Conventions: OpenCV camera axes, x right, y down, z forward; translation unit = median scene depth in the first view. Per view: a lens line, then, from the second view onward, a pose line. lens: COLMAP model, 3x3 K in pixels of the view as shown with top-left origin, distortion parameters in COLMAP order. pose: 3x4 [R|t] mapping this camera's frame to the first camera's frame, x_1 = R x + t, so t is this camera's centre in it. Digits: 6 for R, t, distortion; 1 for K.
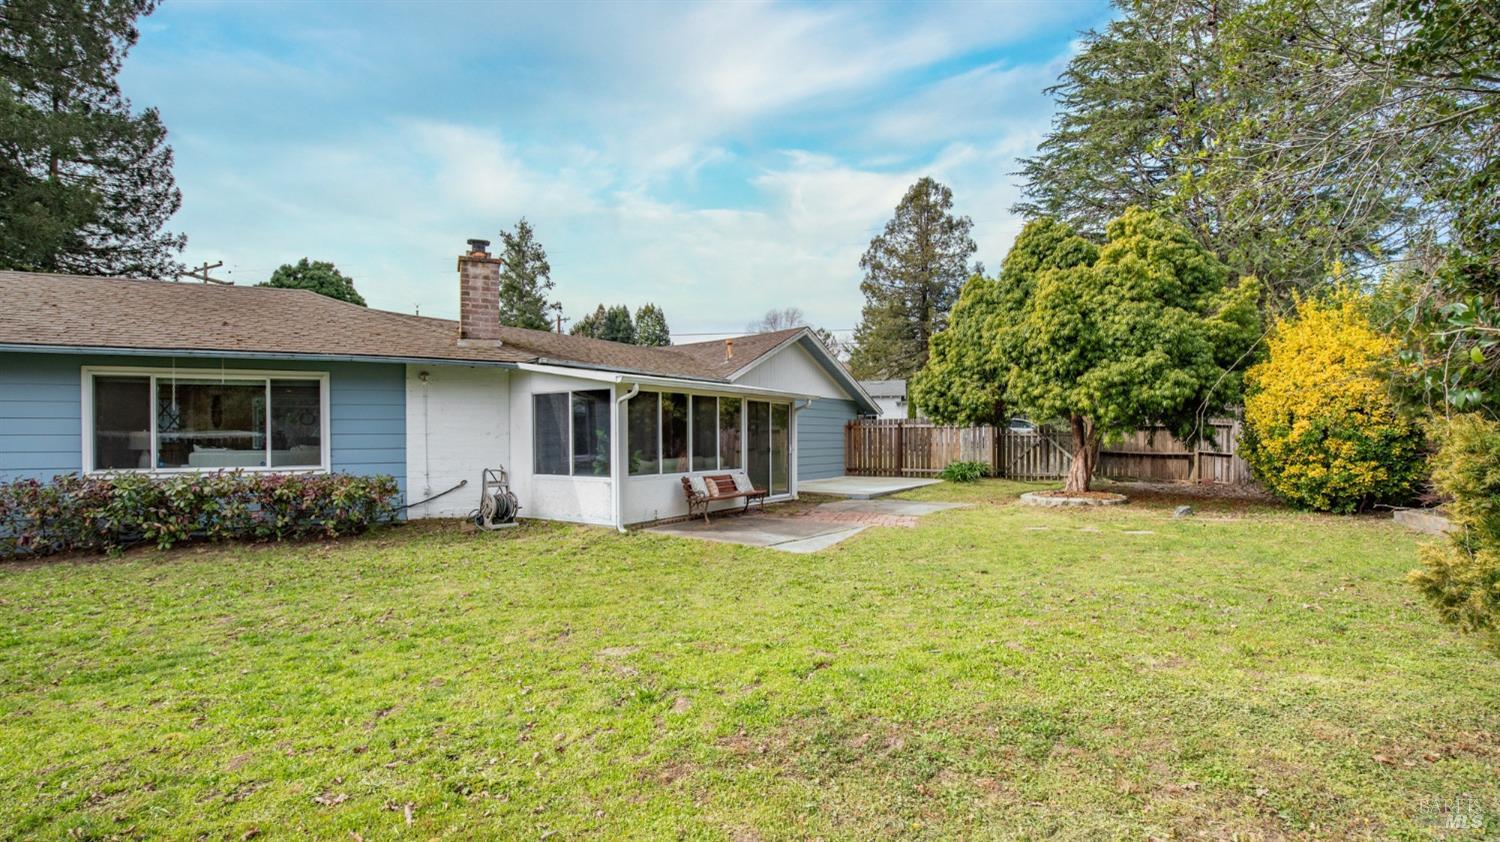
lens RADIAL K [[720.9, 0, 749.5], [0, 720.9, 431.9], [0, 0, 1]] dist [-0.006248, -0.000529]
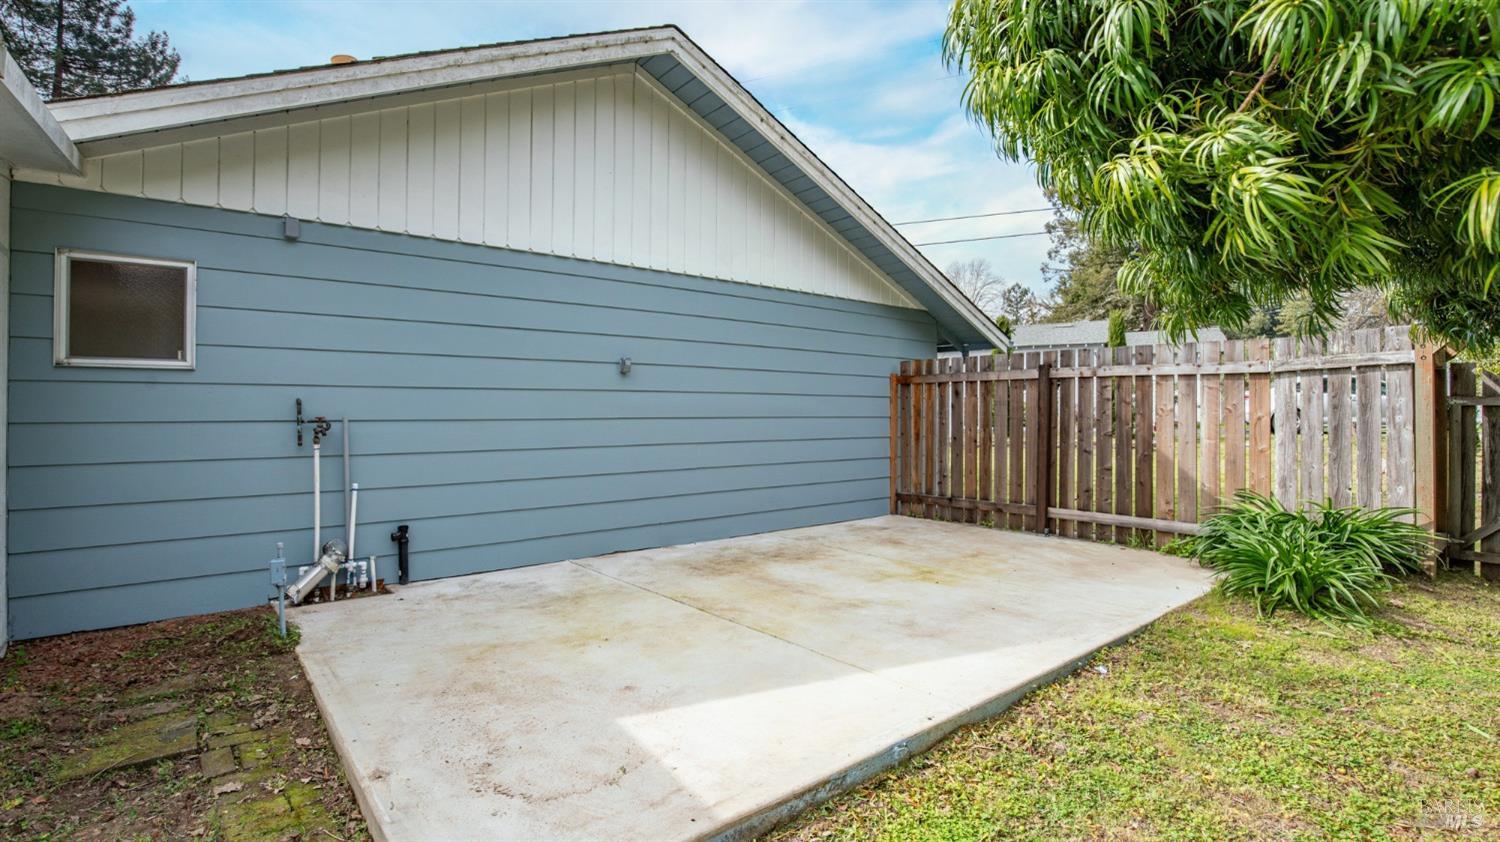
lens RADIAL K [[720.9, 0, 751.0], [0, 720.9, 409.7], [0, 0, 1]] dist [-0.006248, -0.000529]
pose [[0.963603, 0.001947, -0.267330, 0.163018], [-0.000406, 0.999983, 0.005820, 0.006082], [0.267337, -0.005499, 0.963587, 0.638083]]
